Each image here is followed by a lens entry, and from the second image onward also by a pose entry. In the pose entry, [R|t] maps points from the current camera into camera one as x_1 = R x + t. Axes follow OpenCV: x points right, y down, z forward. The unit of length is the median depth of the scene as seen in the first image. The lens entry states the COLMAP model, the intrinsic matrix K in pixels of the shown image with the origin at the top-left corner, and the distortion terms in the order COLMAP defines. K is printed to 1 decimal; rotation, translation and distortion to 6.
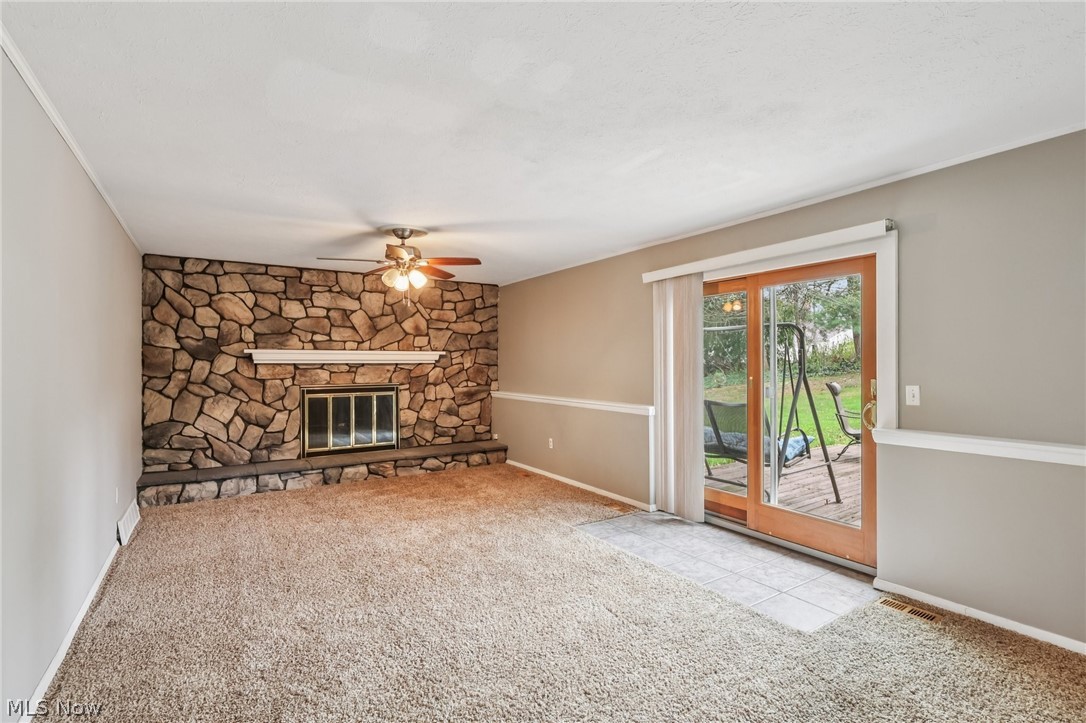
lens RADIAL K [[515.3, 0, 540.5], [0, 515.3, 357.4], [0, 0, 1]] dist [-0.003704, 0.000064]
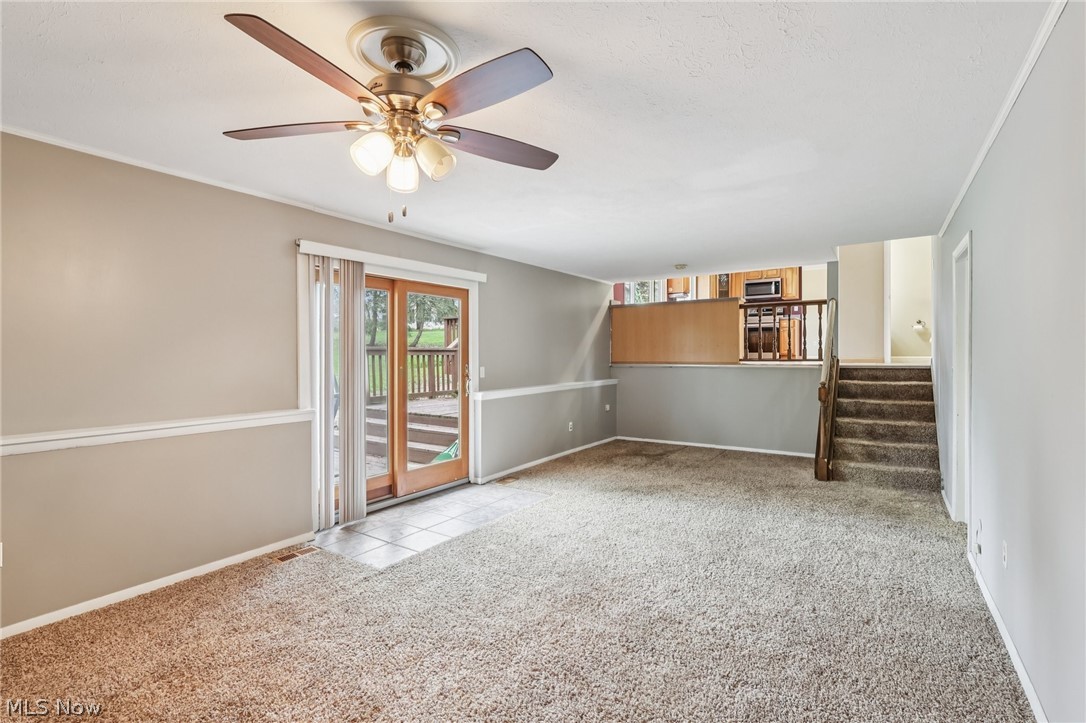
lens RADIAL K [[515.3, 0, 540.5], [0, 515.3, 357.4], [0, 0, 1]] dist [-0.003704, 0.000064]
pose [[-0.405099, -0.002283, 0.914270, -0.817780], [-0.004860, 0.999988, 0.000344, 0.015038], [-0.914260, -0.004304, -0.405105, 1.223732]]
